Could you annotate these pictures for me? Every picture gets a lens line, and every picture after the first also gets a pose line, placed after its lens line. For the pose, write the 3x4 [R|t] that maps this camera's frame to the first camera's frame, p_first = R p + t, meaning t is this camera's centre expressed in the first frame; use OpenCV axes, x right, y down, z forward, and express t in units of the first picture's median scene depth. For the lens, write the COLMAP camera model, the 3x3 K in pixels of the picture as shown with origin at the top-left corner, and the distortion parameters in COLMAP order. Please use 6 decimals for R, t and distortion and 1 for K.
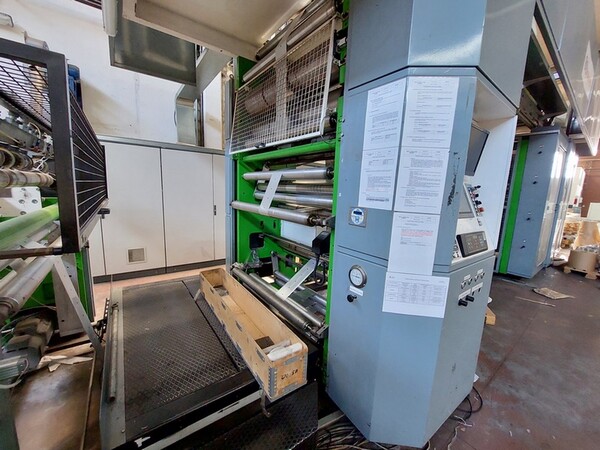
lens RADIAL K [[239.1, 0, 303.6], [0, 239.1, 227.2], [0, 0, 1]] dist [-0.013800, 0.000072]
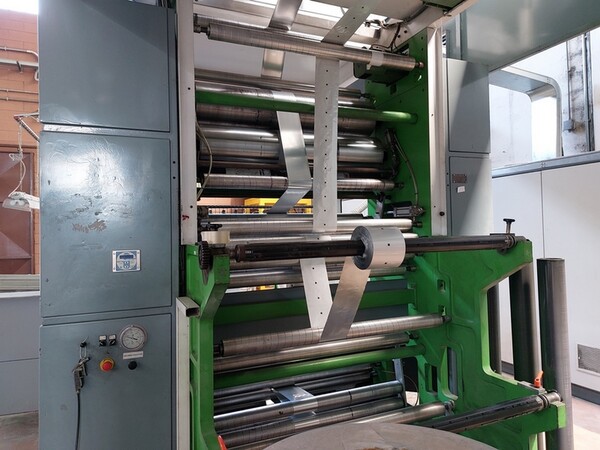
lens RADIAL K [[419.2, 0, 308.4], [0, 419.2, 225.3], [0, 0, 1]] dist [0.003218, -0.000337]
pose [[-0.243777, -0.051036, -0.968488, 2.003413], [-0.134907, 0.990690, -0.018249, -0.291291], [0.960403, 0.126207, -0.248392, 2.266131]]
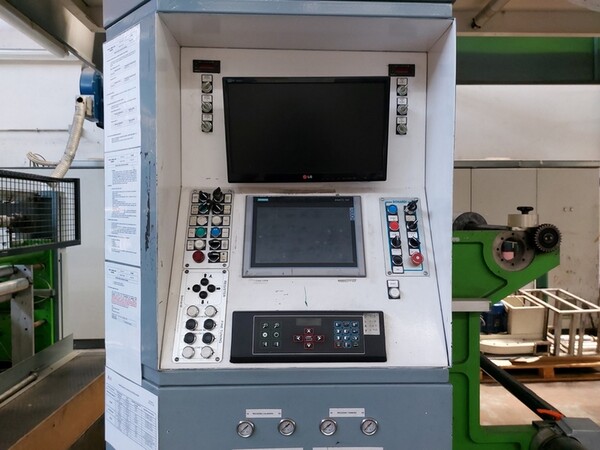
lens RADIAL K [[434.5, 0, 300.0], [0, 434.5, 225.0], [0, 0, 1]] dist [0.049009, -0.044582]
pose [[0.812720, -0.033702, -0.581678, 1.126061], [-0.049090, 0.990816, -0.125995, -0.032318], [0.580582, 0.130953, 0.803602, 0.319269]]
